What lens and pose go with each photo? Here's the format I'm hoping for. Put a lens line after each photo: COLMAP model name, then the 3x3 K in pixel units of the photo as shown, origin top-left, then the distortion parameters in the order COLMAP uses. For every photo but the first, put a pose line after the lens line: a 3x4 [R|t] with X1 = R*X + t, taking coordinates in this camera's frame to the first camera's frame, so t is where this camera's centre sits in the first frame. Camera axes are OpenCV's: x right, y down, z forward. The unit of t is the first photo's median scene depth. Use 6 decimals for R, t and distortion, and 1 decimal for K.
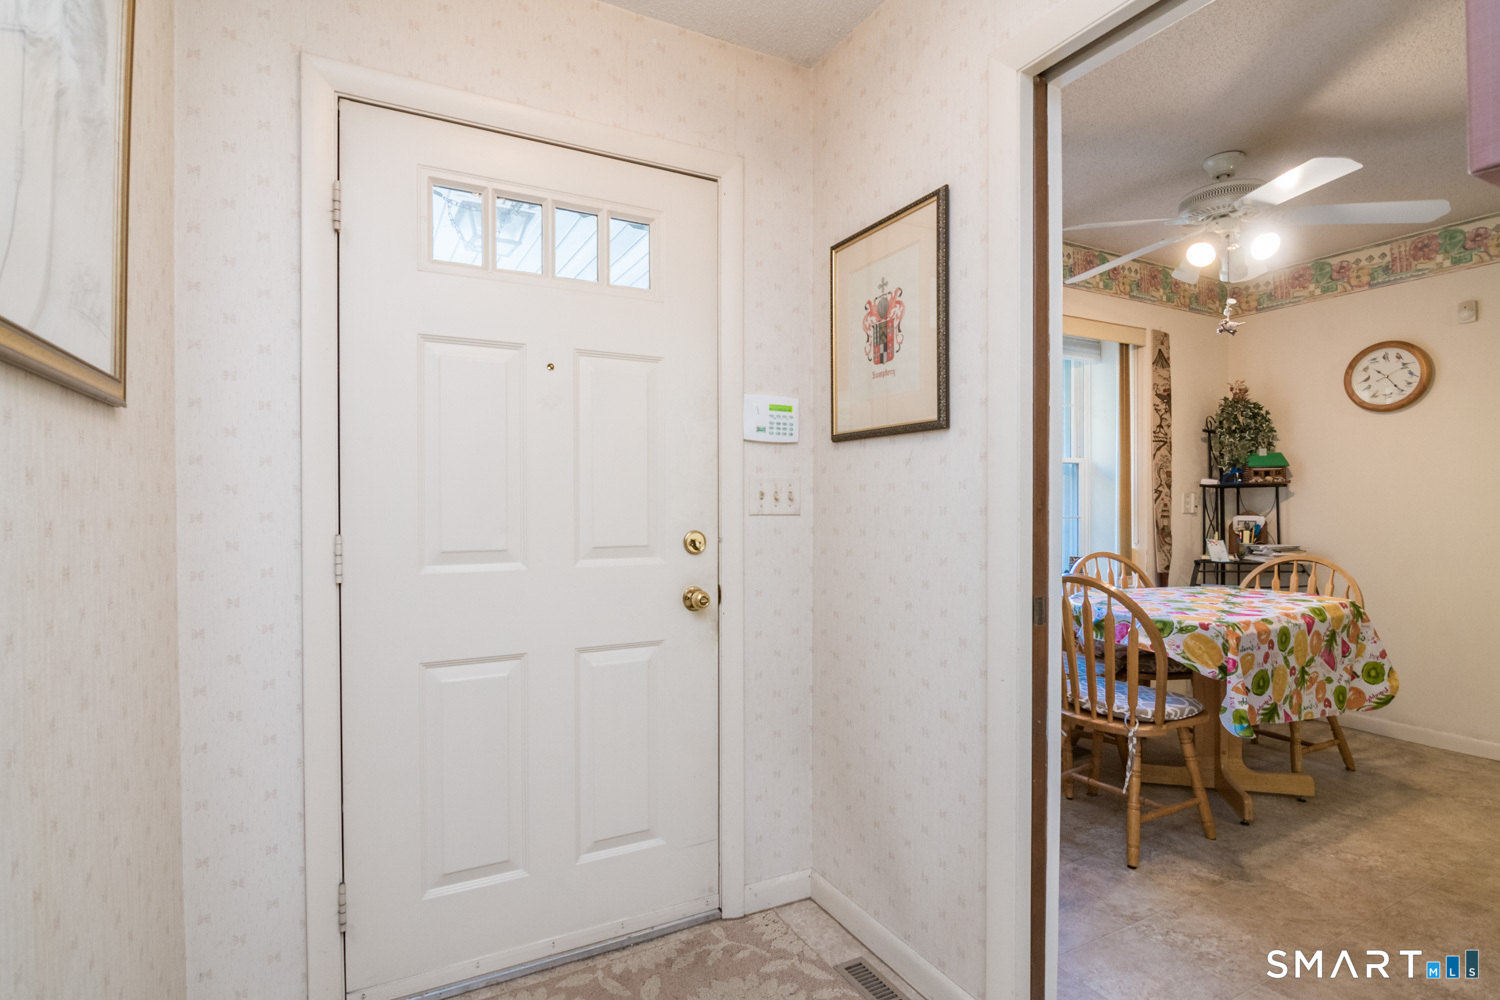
lens RADIAL K [[732.2, 0, 719.8], [0, 732.2, 508.6], [0, 0, 1]] dist [-0.014927, -0.000658]
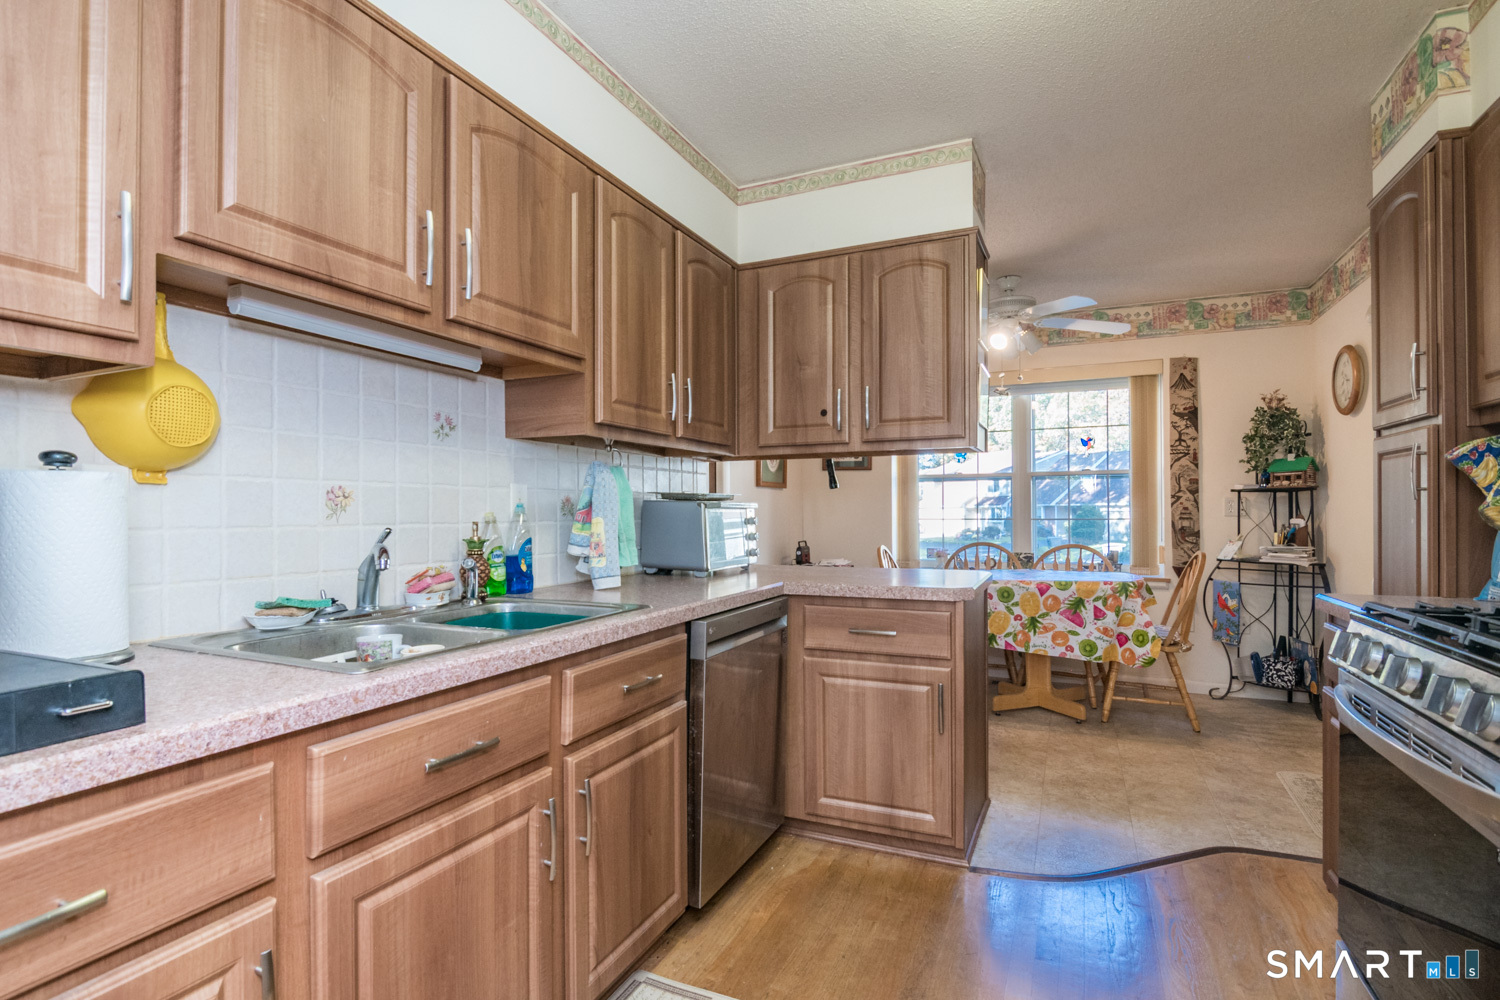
lens RADIAL K [[733.7, 0, 742.2], [0, 733.7, 511.5], [0, 0, 1]] dist [-0.006386, -0.001669]
pose [[0.620351, -0.000018, -0.784325, 1.111175], [-0.006893, 0.999961, -0.005475, 0.011156], [0.784294, 0.008802, 0.620326, -0.269605]]
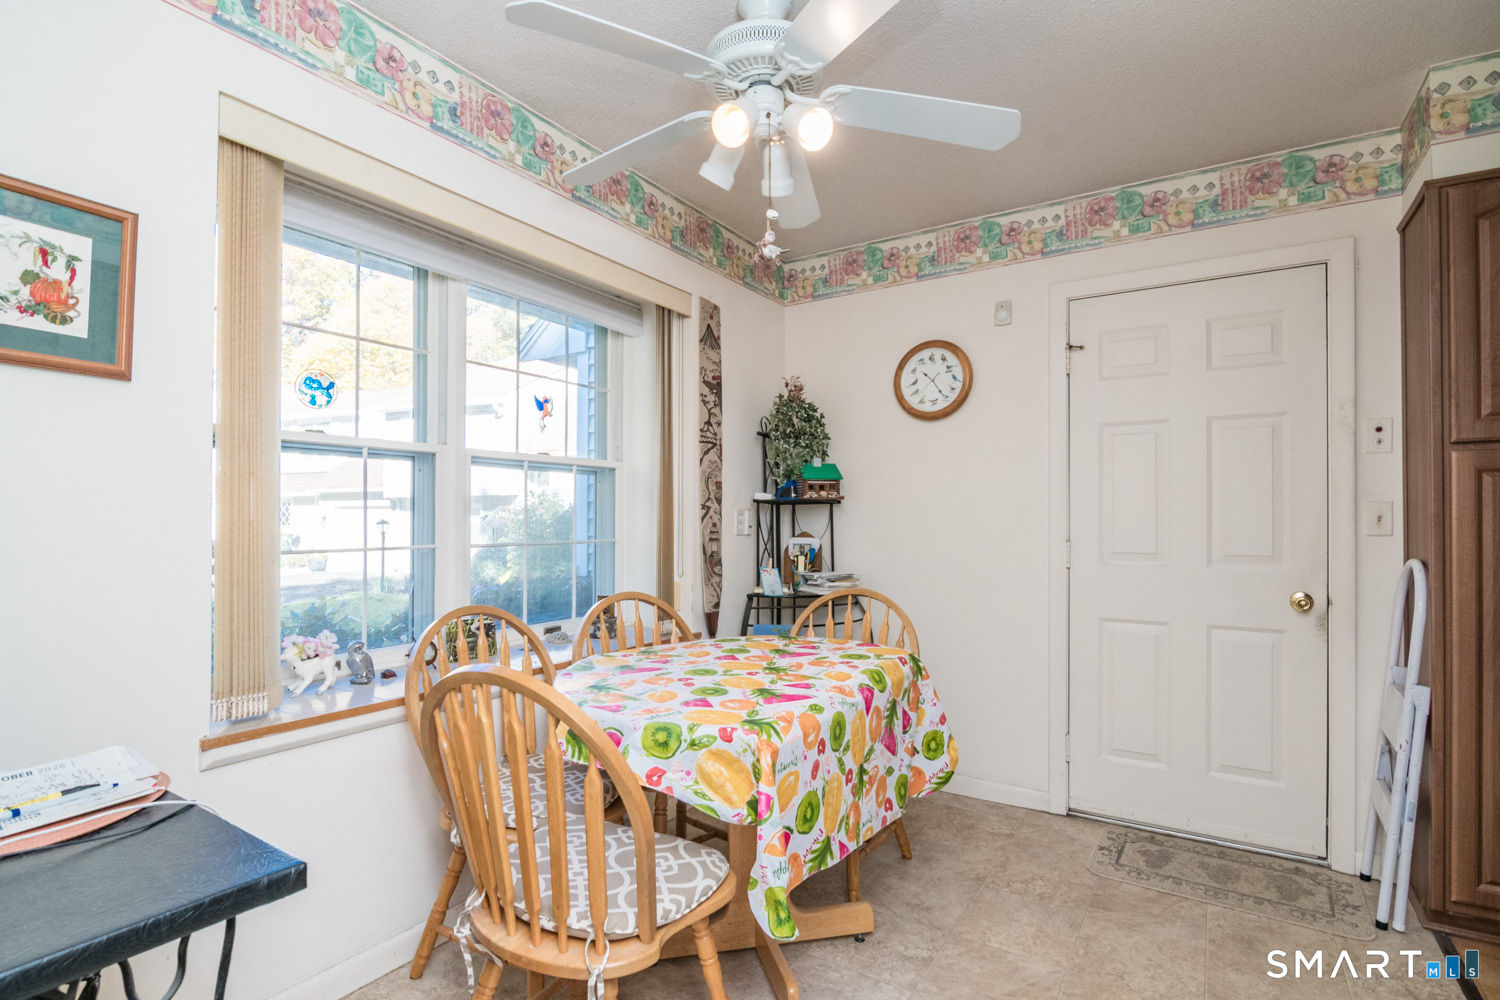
lens RADIAL K [[733.7, 0, 742.2], [0, 733.7, 511.5], [0, 0, 1]] dist [-0.006386, -0.001669]
pose [[0.862596, 0.012125, 0.505748, 0.248330], [-0.001486, 0.999769, -0.021435, -0.002585], [-0.505891, 0.017738, 0.862415, 0.318275]]
